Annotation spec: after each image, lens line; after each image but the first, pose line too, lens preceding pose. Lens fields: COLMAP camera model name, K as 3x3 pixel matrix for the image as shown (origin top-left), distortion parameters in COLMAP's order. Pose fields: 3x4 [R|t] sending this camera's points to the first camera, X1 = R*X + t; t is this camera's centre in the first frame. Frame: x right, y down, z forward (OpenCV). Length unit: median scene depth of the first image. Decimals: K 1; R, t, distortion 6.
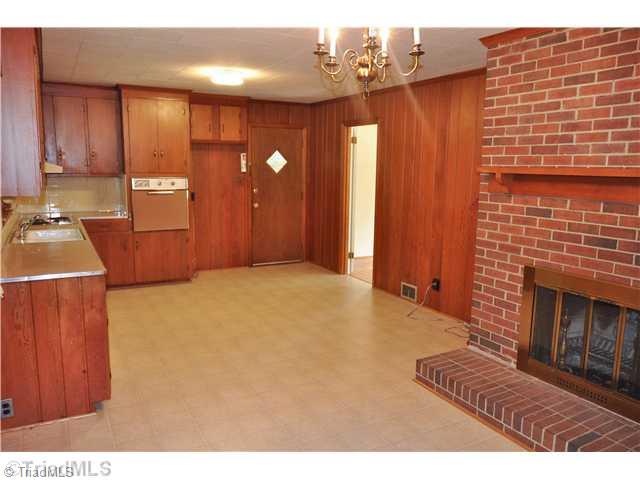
lens RADIAL K [[509.5, 0, 320.3], [0, 509.5, 238.7], [0, 0, 1]] dist [0.026908, -0.001543]
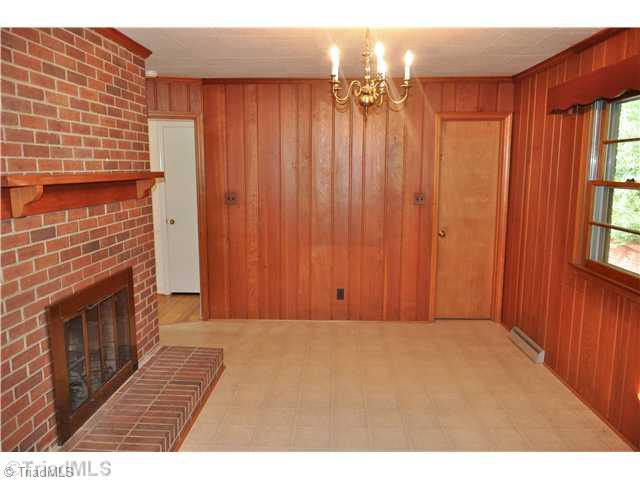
lens RADIAL K [[509.5, 0, 318.8], [0, 509.5, 240.9], [0, 0, 1]] dist [0.026908, -0.001543]
pose [[-0.866463, -0.089582, 0.491138, -0.311641], [0.057348, 0.959398, 0.276163, -0.240143], [-0.495936, 0.267451, -0.826146, 1.508425]]
